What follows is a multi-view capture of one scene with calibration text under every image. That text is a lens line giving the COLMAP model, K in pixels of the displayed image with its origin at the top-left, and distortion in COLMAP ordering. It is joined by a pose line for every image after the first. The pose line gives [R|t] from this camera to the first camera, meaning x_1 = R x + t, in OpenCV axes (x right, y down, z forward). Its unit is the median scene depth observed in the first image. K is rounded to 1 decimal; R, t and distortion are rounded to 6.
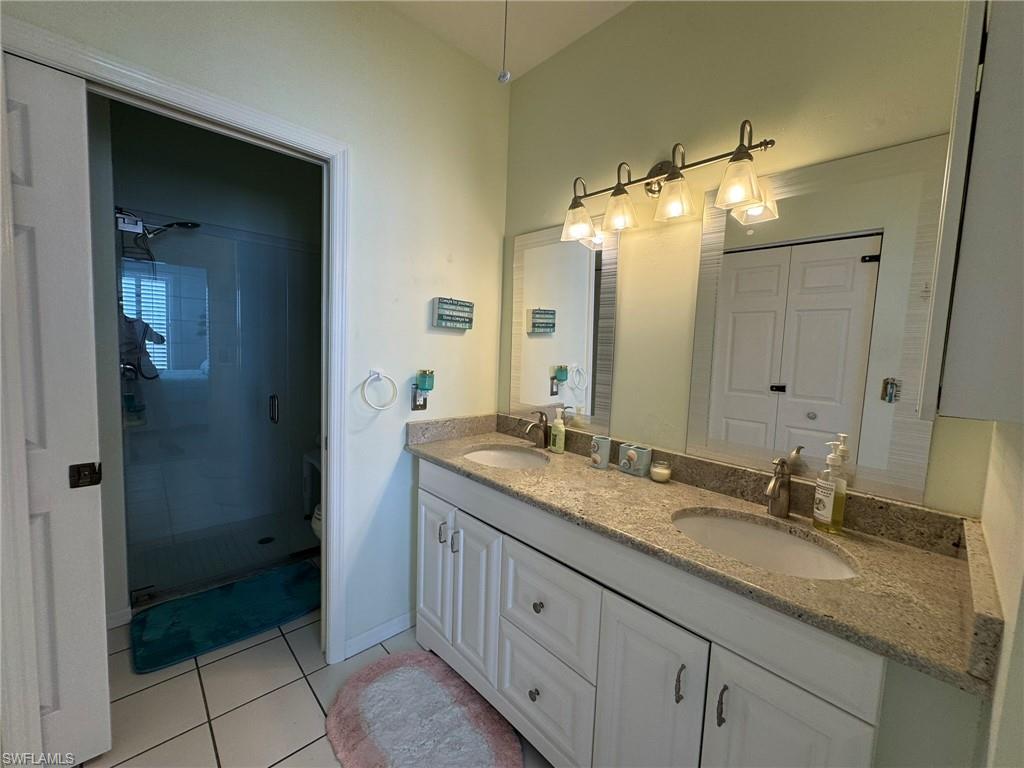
lens RADIAL K [[409.4, 0, 512.3], [0, 409.4, 382.1], [0, 0, 1]] dist [-0.002438, 0.000446]
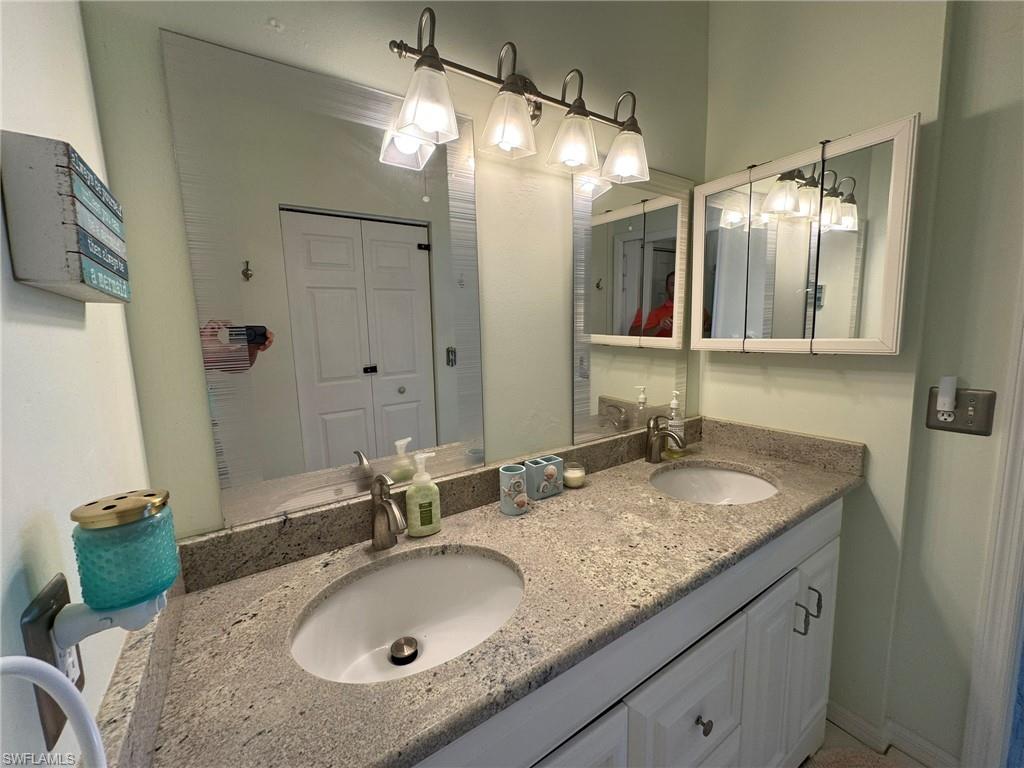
lens RADIAL K [[409.4, 0, 512.3], [0, 409.4, 382.1], [0, 0, 1]] dist [-0.002438, 0.000446]
pose [[0.170823, -0.172441, 0.970095, -0.432198], [0.126208, 0.980285, 0.152028, -0.110772], [-0.977185, 0.096463, 0.189218, 0.905601]]
